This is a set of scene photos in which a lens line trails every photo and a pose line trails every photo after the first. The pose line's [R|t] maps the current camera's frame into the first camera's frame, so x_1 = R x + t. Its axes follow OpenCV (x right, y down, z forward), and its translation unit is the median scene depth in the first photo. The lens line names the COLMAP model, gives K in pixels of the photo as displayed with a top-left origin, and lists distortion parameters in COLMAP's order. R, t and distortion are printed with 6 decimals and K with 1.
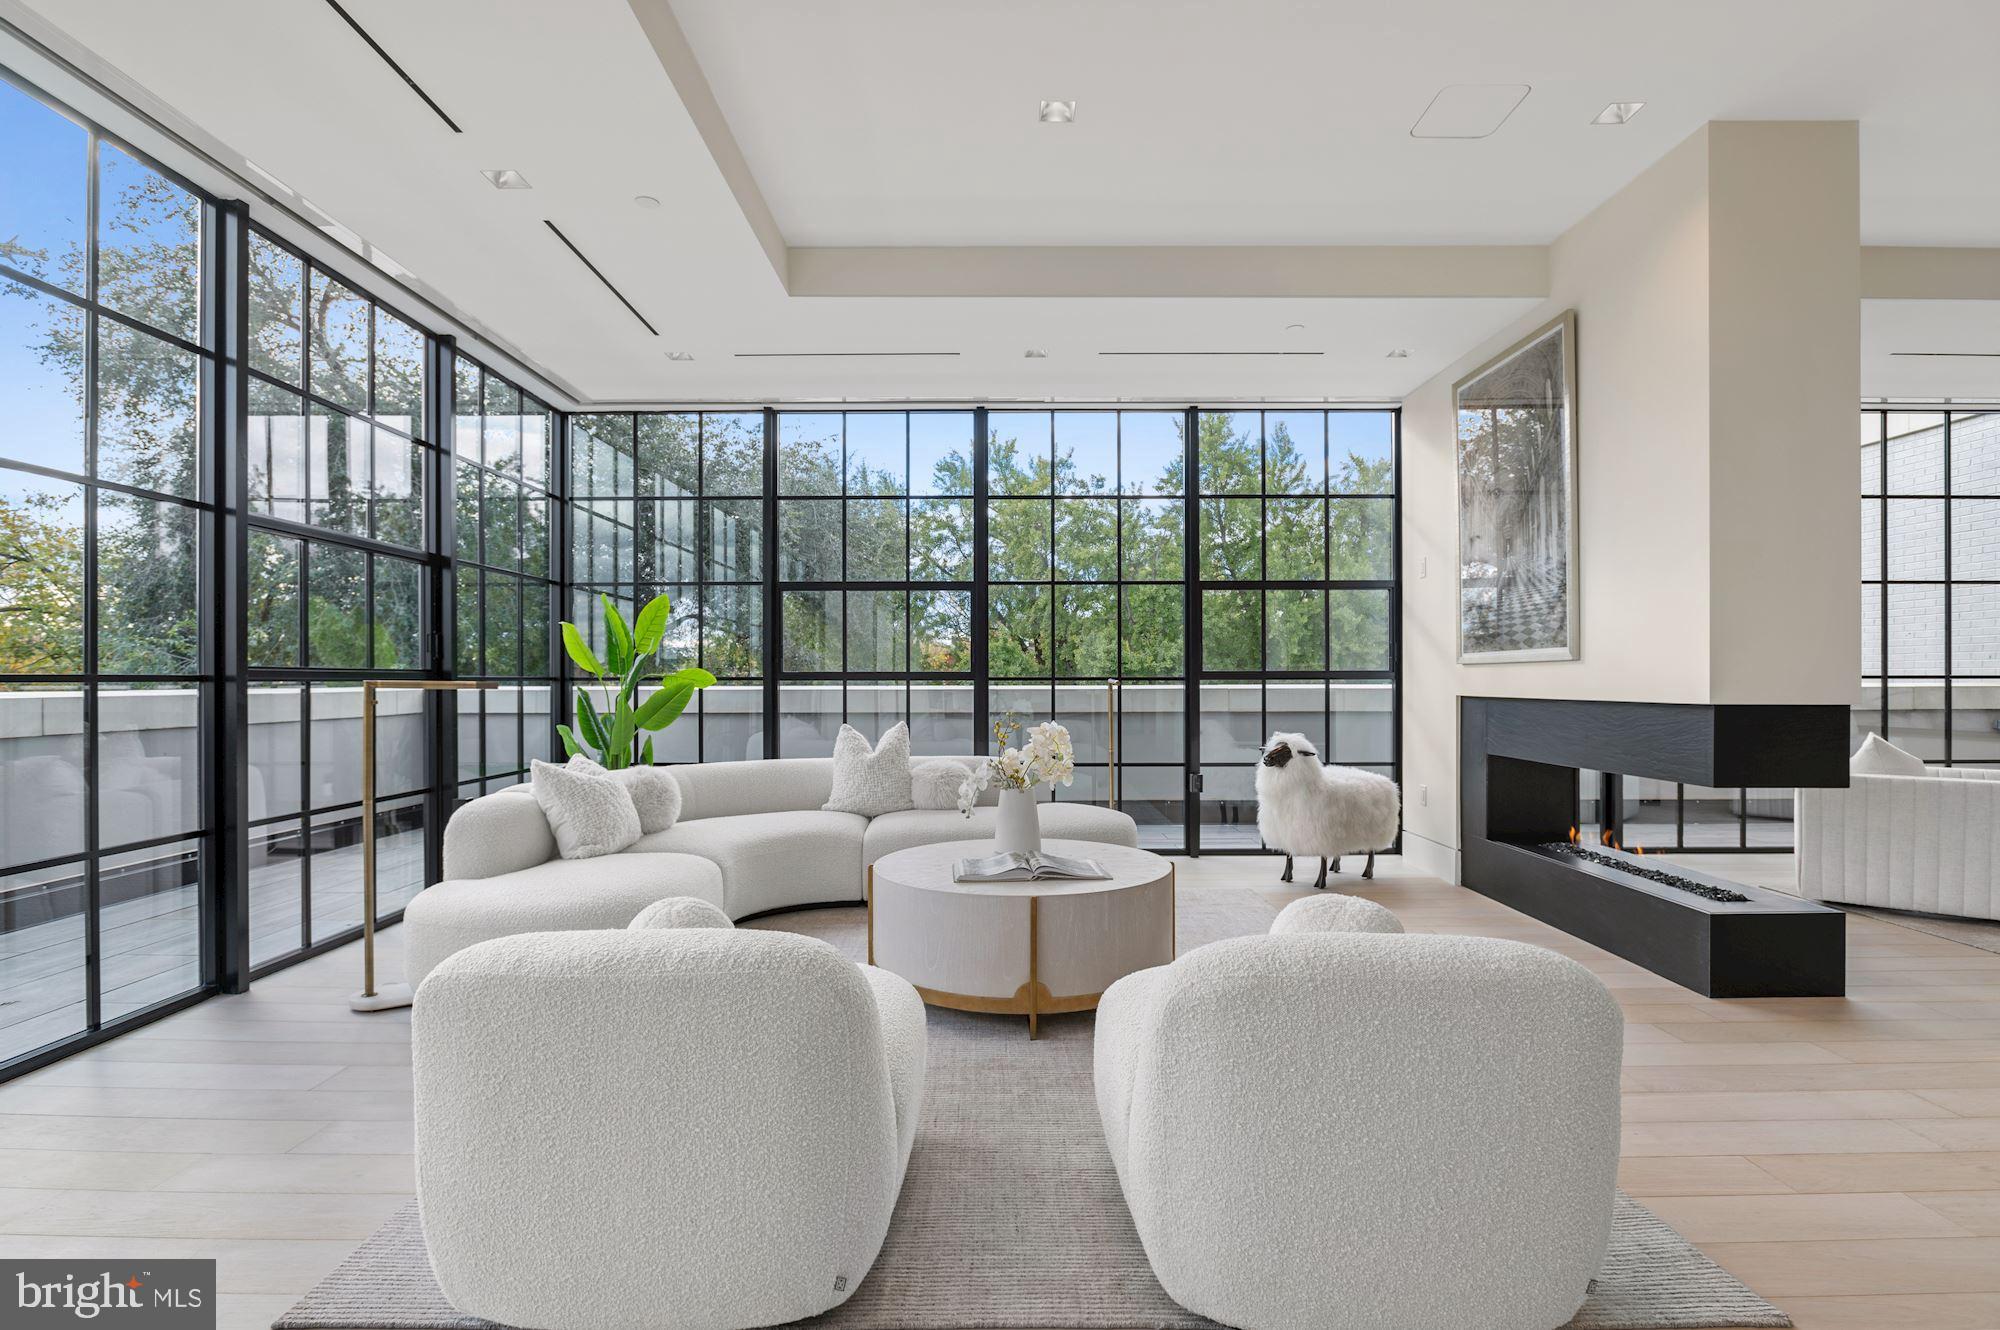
lens RADIAL K [[972.8, 0, 1009.0], [0, 972.8, 676.0], [0, 0, 1]] dist [0.000267, -0.001242]
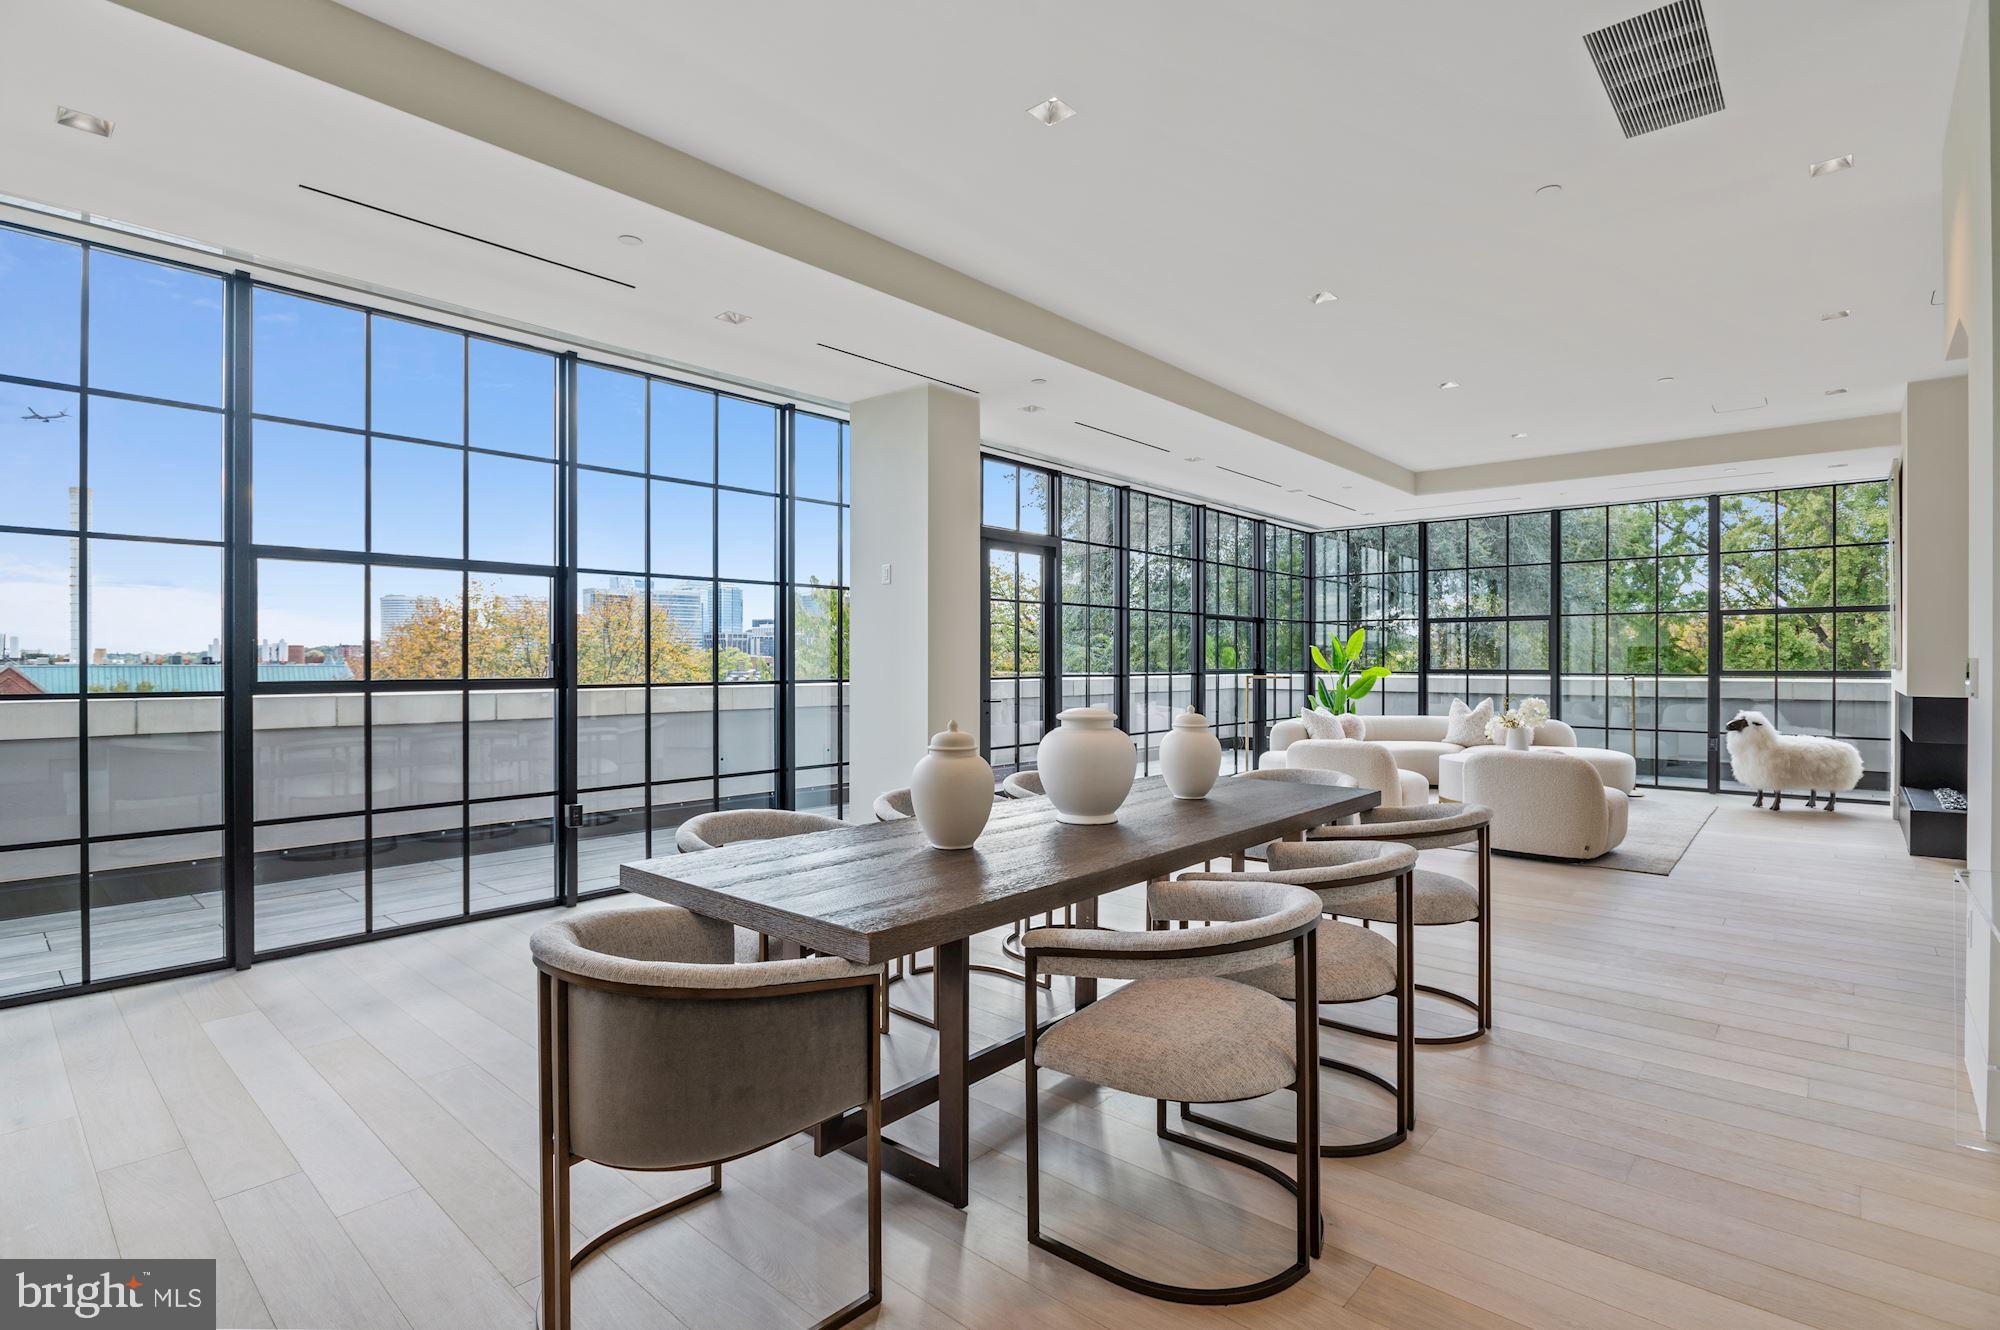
lens RADIAL K [[972.8, 0, 974.3], [0, 972.8, 659.6], [0, 0, 1]] dist [0.000267, -0.001242]
pose [[0.732882, 0.003088, -0.680349, 0.402221], [-0.001051, 0.999994, 0.003408, -0.027977], [0.680355, -0.001783, 0.732880, -0.952327]]
